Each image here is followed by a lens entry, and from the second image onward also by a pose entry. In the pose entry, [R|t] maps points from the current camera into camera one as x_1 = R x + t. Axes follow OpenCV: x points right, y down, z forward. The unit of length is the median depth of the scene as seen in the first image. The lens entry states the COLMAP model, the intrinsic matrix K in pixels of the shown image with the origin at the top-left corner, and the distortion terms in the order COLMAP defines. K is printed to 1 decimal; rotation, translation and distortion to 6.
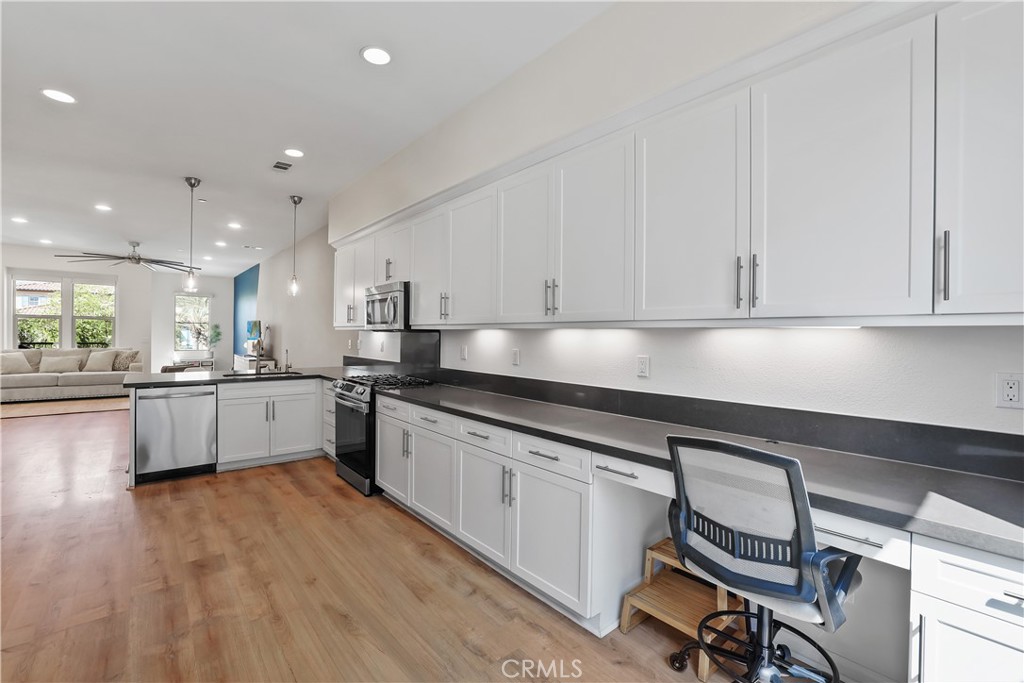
lens RADIAL K [[449.2, 0, 510.0], [0, 449.2, 339.0], [0, 0, 1]] dist [-0.047899, 0.019167]
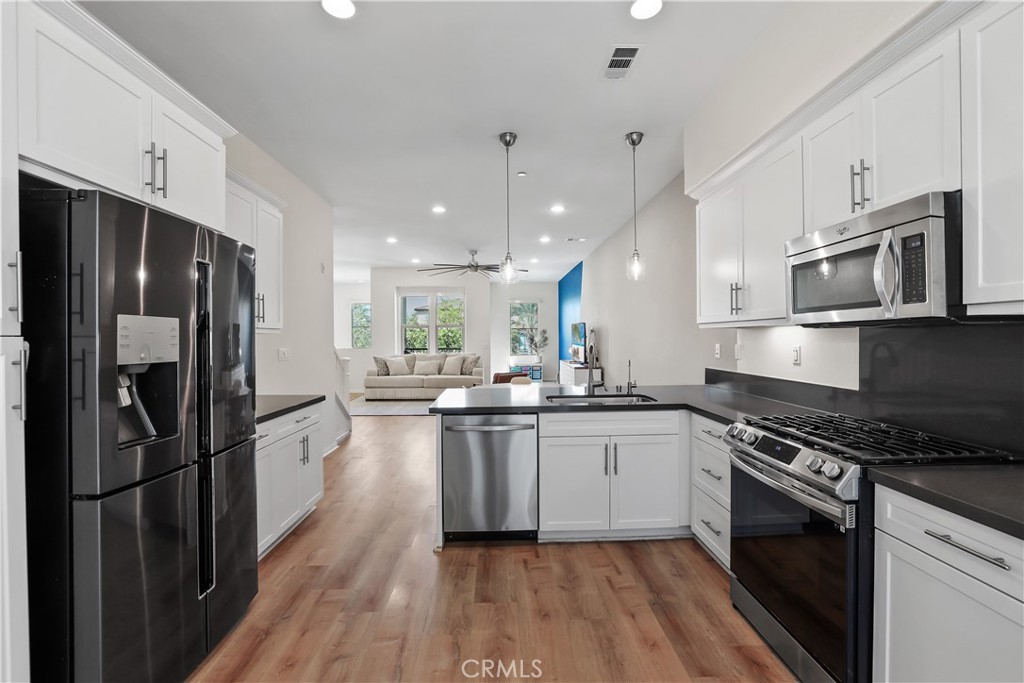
lens RADIAL K [[449.2, 0, 510.0], [0, 449.2, 339.0], [0, 0, 1]] dist [-0.047899, 0.019167]
pose [[0.785089, -0.016548, -0.619162, -0.234663], [0.012482, 0.999863, -0.010896, -0.002641], [0.619257, 0.000826, 0.785188, 0.376088]]
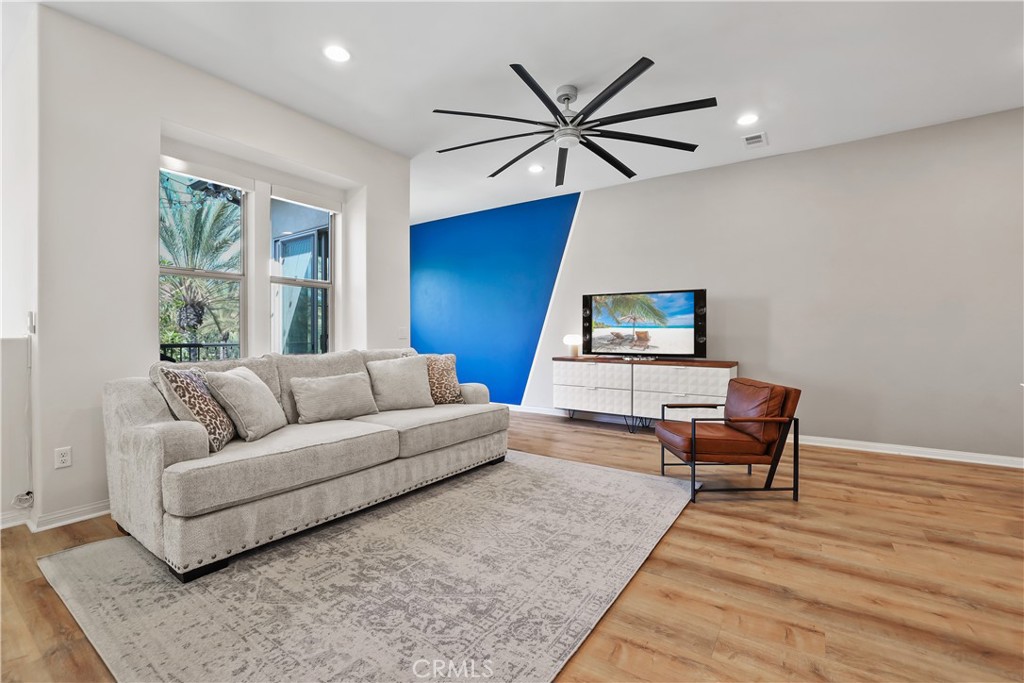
lens RADIAL K [[449.2, 0, 510.0], [0, 449.2, 339.0], [0, 0, 1]] dist [-0.047899, 0.019167]
pose [[0.963089, -0.021779, 0.268300, -1.715227], [0.021342, 0.999762, 0.004547, 0.018231], [-0.268335, 0.001347, 0.963325, 1.027603]]
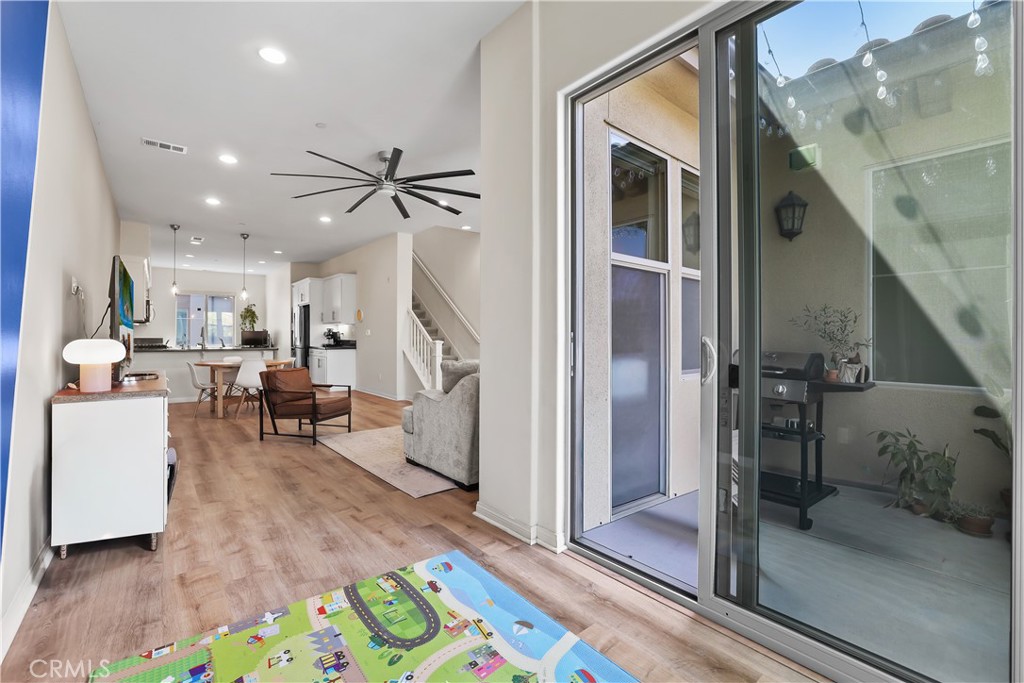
lens RADIAL K [[444.0, 0, 506.2], [0, 444.0, 333.9], [0, 0, 1]] dist [-0.028838, 0.000216]
pose [[-0.999797, -0.014792, 0.013658, -1.702978], [-0.014726, 0.999880, 0.004861, 0.000024], [-0.013728, 0.004659, -0.999895, 2.598858]]
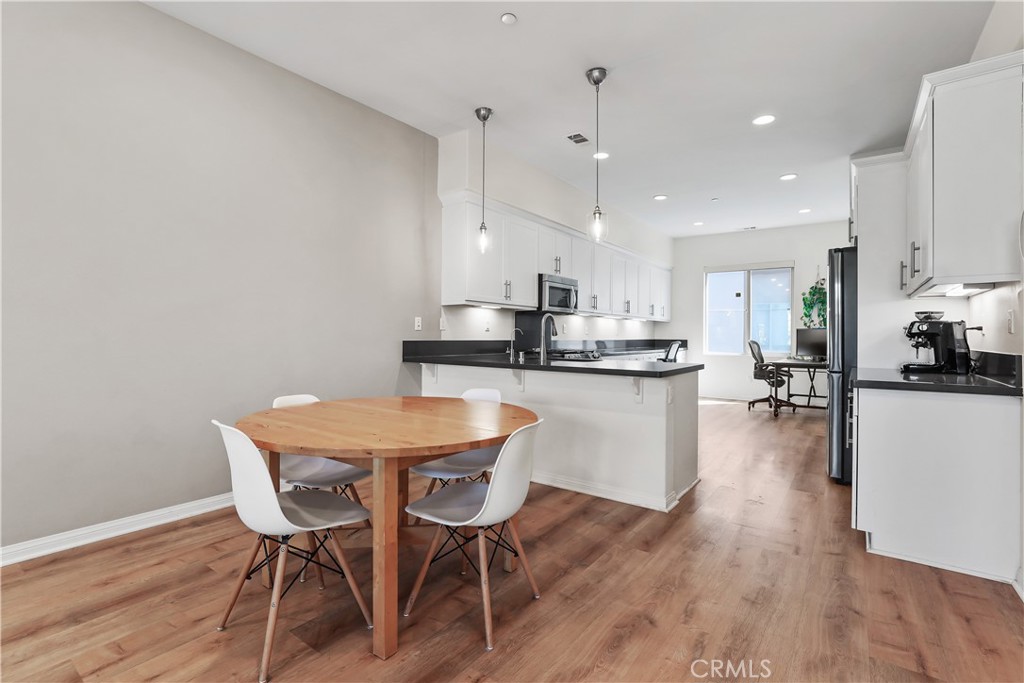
lens RADIAL K [[476.4, 0, 509.9], [0, 476.4, 336.9], [0, 0, 1]] dist [-0.048364, 0.023744]
pose [[-0.236793, -0.017545, 0.971402, -1.331855], [-0.003303, 0.999846, 0.017253, 0.023047], [-0.971555, 0.000877, -0.236814, 1.242855]]
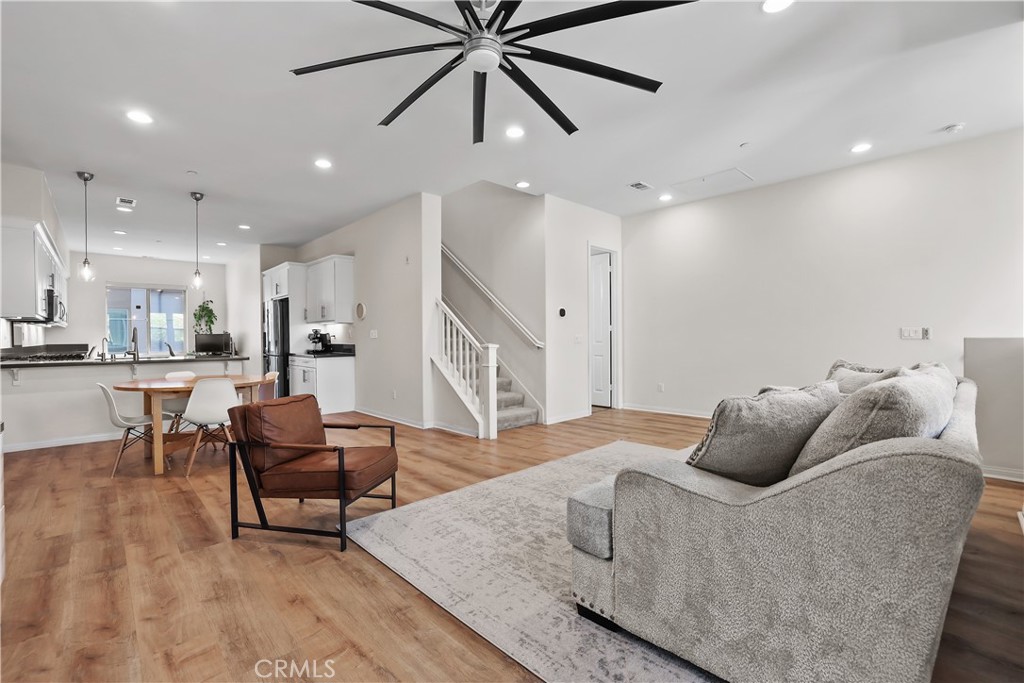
lens RADIAL K [[449.2, 0, 510.0], [0, 449.2, 339.0], [0, 0, 1]] dist [-0.047899, 0.019167]
pose [[-0.998030, -0.004748, -0.062555, -1.435267], [-0.005541, 0.999906, 0.012513, 0.008004], [0.062490, 0.012835, -0.997963, 2.158611]]
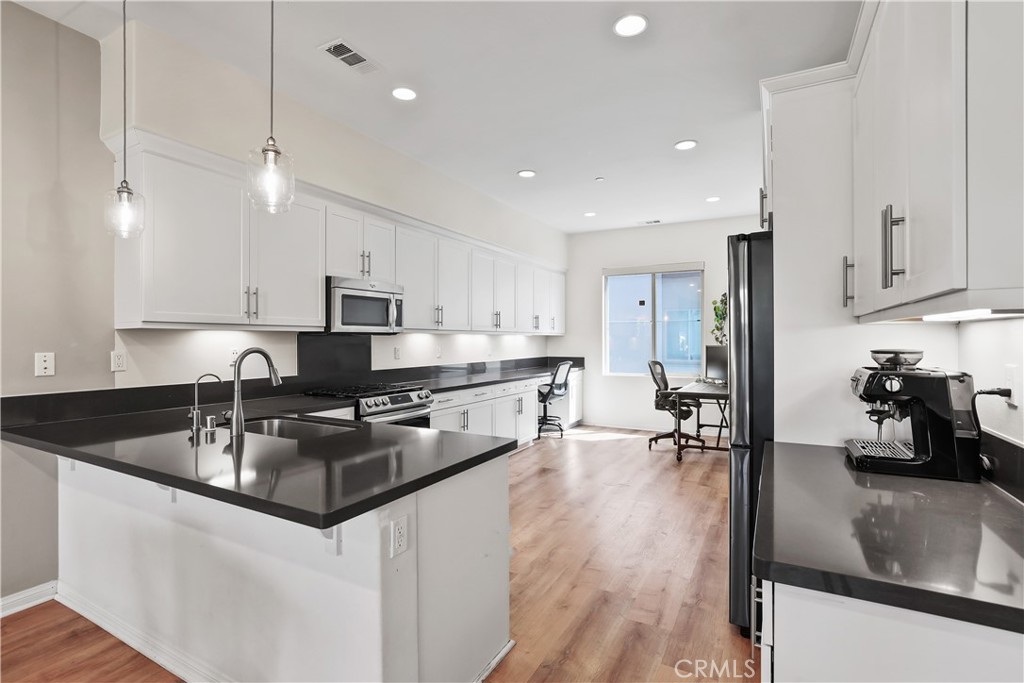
lens RADIAL K [[484.4, 0, 512.8], [0, 484.4, 342.1], [0, 0, 1]] dist [-0.048469, 0.026278]
pose [[-0.367646, -0.017089, 0.929809, -1.067641], [0.004493, 0.999787, 0.020152, -0.016751], [-0.929955, 0.011587, -0.367491, 0.922568]]
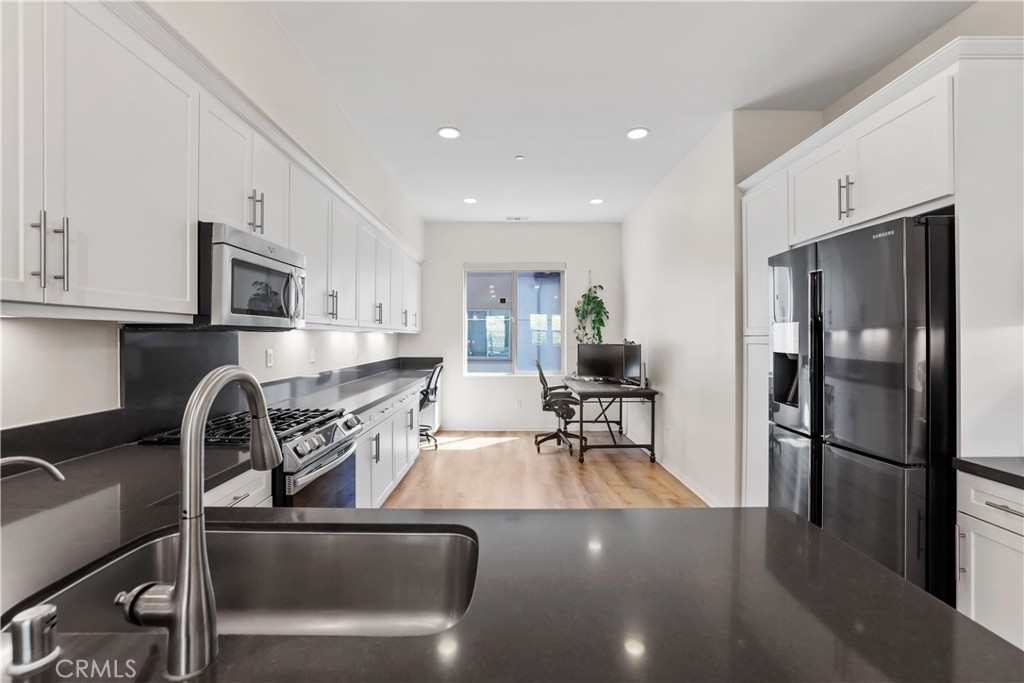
lens RADIAL K [[449.2, 0, 510.0], [0, 449.2, 339.0], [0, 0, 1]] dist [-0.047899, 0.019167]
pose [[-0.771819, -0.014902, 0.635668, -0.707165], [-0.004687, 0.999831, 0.017749, -0.014600], [-0.635825, 0.010719, -0.771758, 1.035448]]
